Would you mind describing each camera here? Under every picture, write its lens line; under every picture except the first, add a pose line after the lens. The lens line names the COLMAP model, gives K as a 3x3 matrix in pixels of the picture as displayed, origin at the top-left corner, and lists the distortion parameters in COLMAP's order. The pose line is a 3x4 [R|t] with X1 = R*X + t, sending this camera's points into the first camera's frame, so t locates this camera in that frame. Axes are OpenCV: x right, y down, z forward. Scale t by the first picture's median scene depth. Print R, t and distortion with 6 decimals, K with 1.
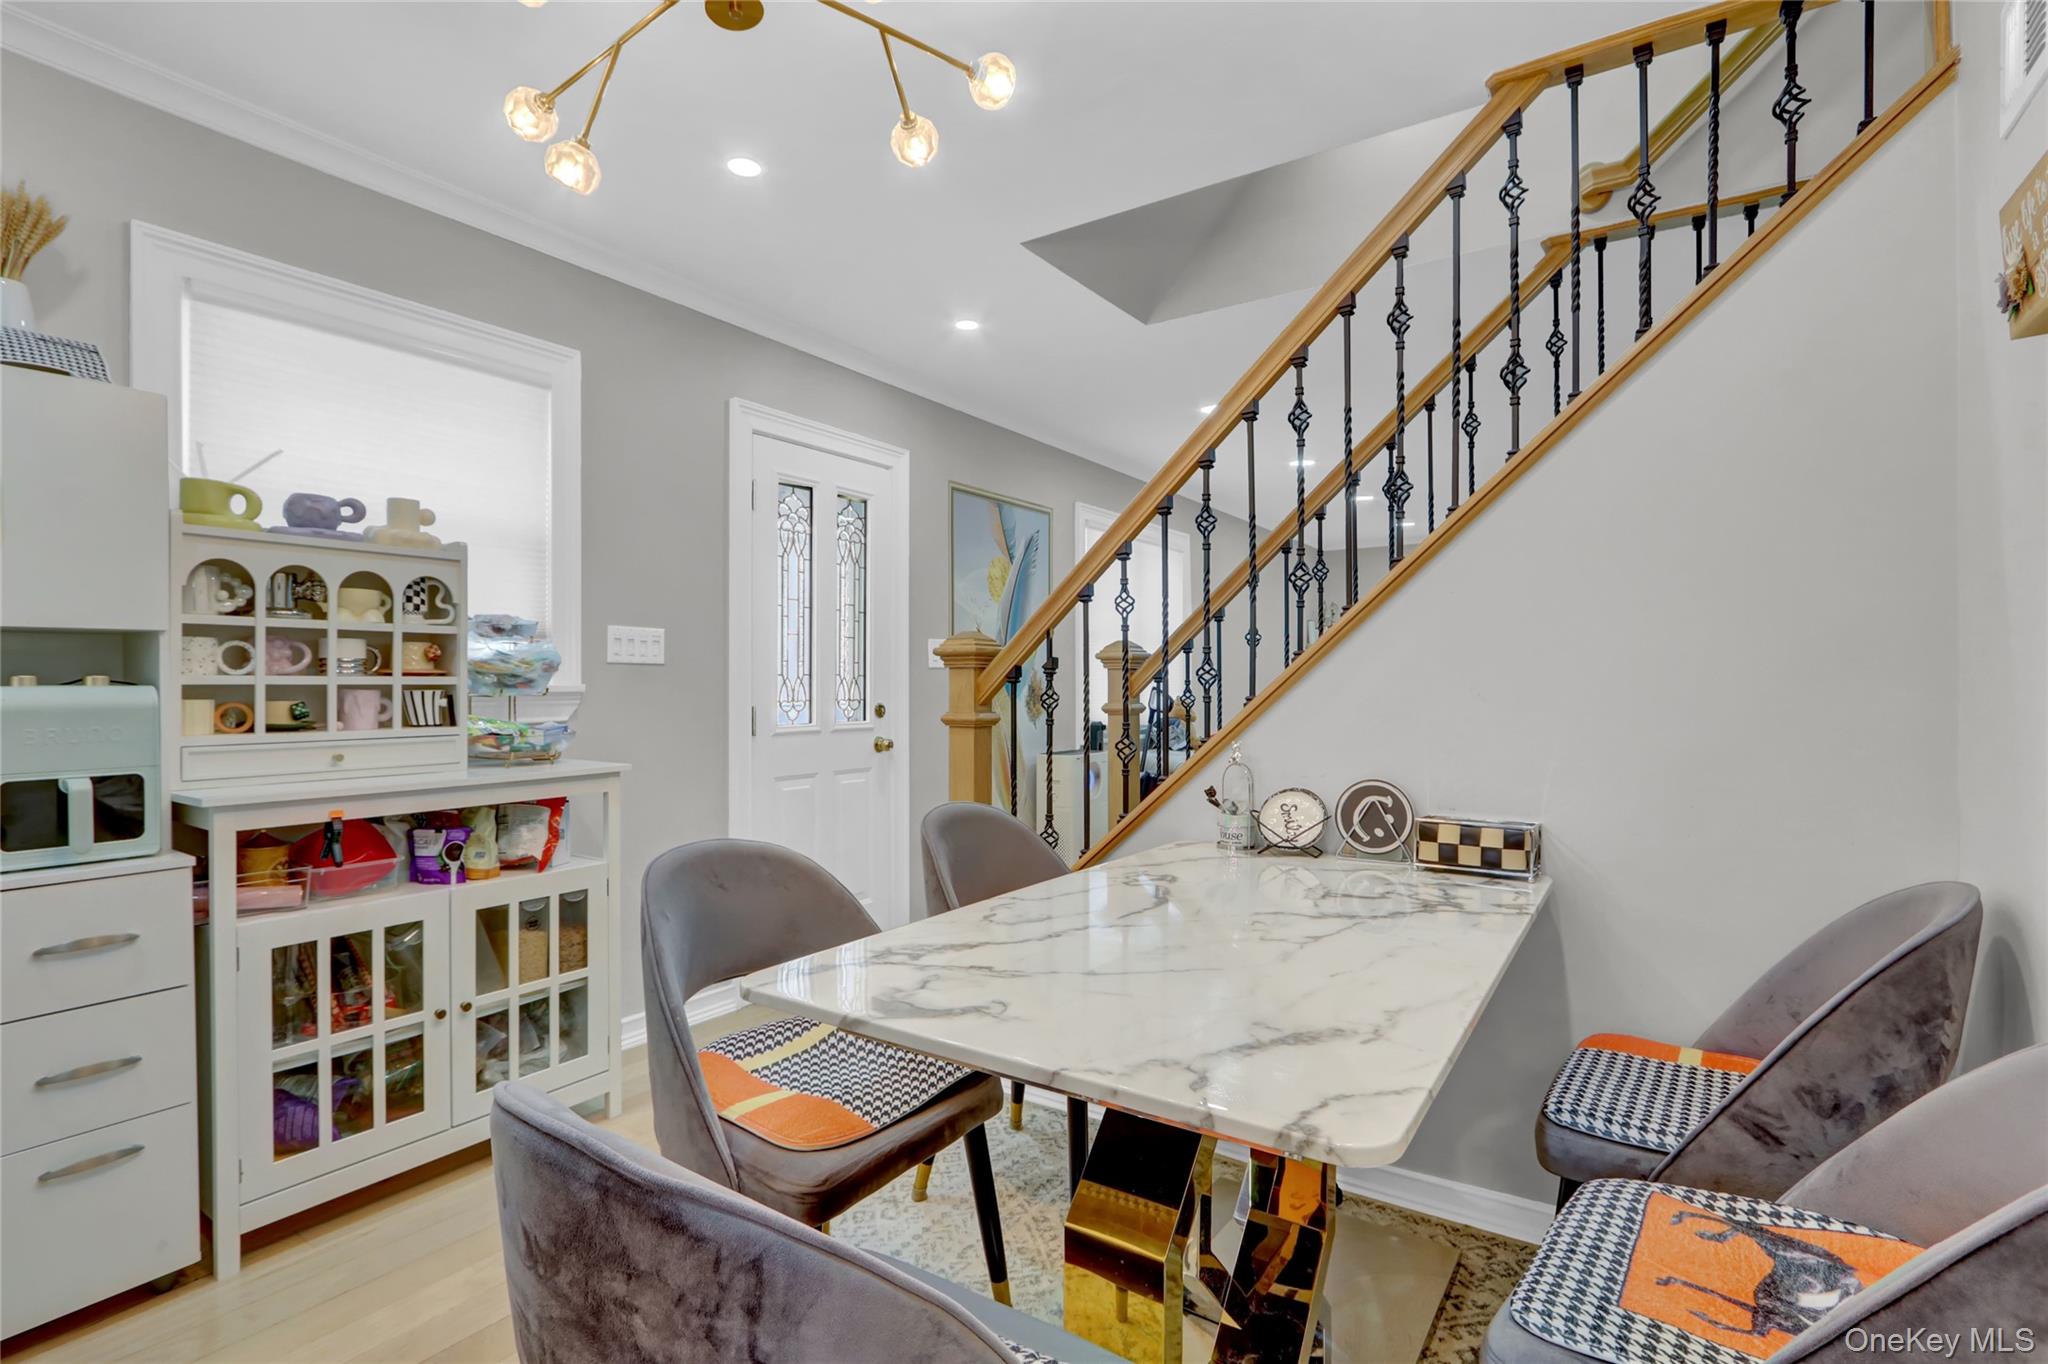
lens RADIAL K [[1017.8, 0, 1025.6], [0, 1017.8, 682.3], [0, 0, 1]] dist [-0.002658, -0.000202]
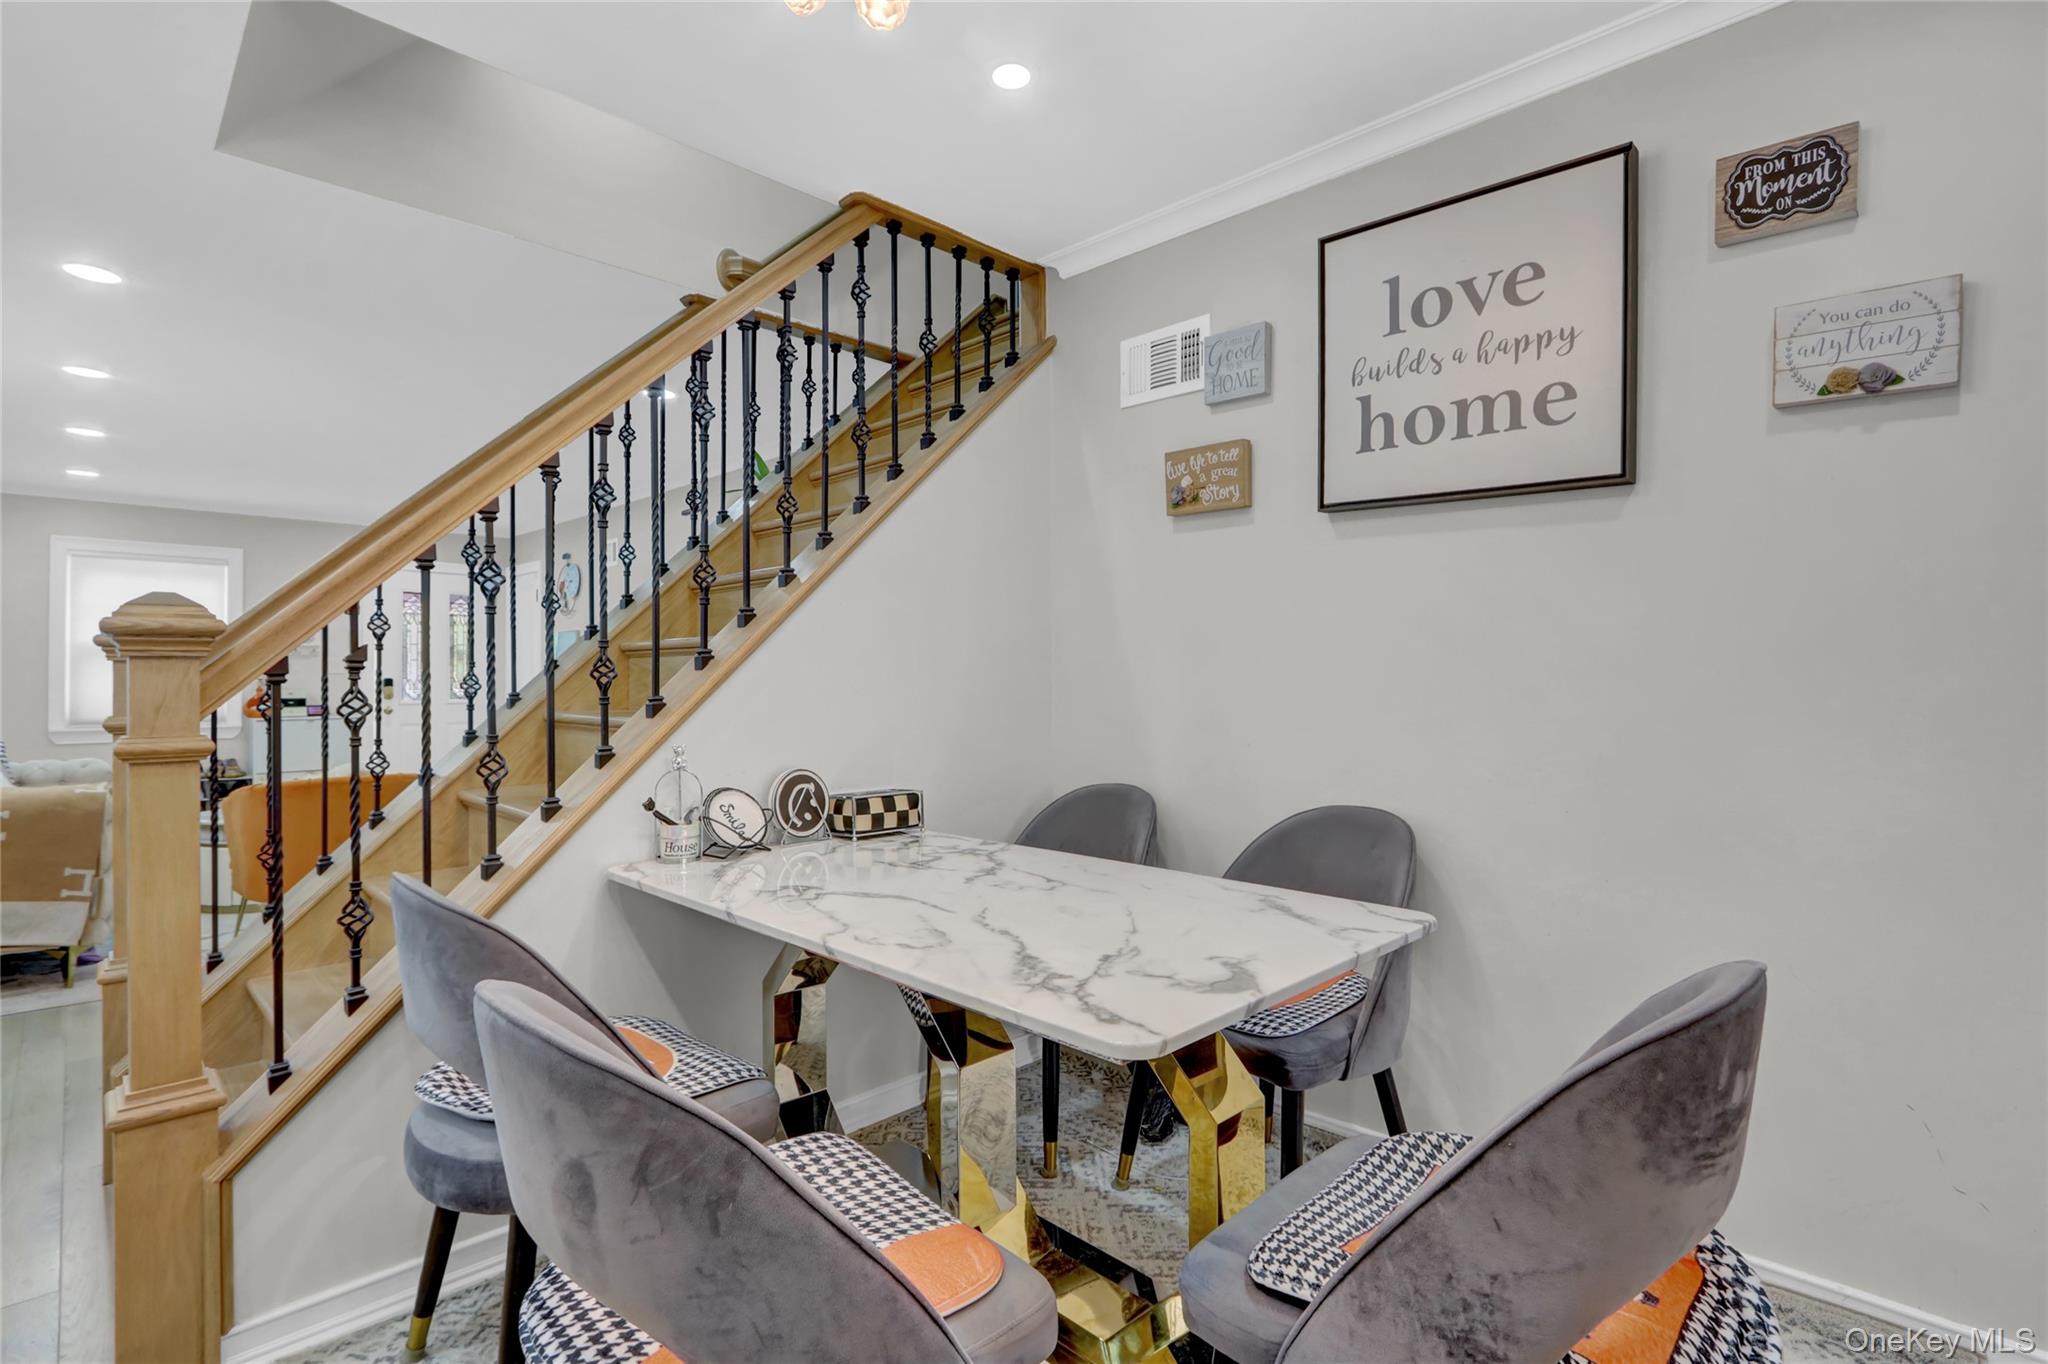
lens RADIAL K [[964.3, 0, 1023.9], [0, 964.3, 681.1], [0, 0, 1]] dist [-0.002085, -0.000166]
pose [[0.170489, -0.001075, 0.985359, -0.877304], [0.003891, 0.999992, 0.000418, 0.000054], [-0.985352, 0.003763, 0.170492, 0.788348]]
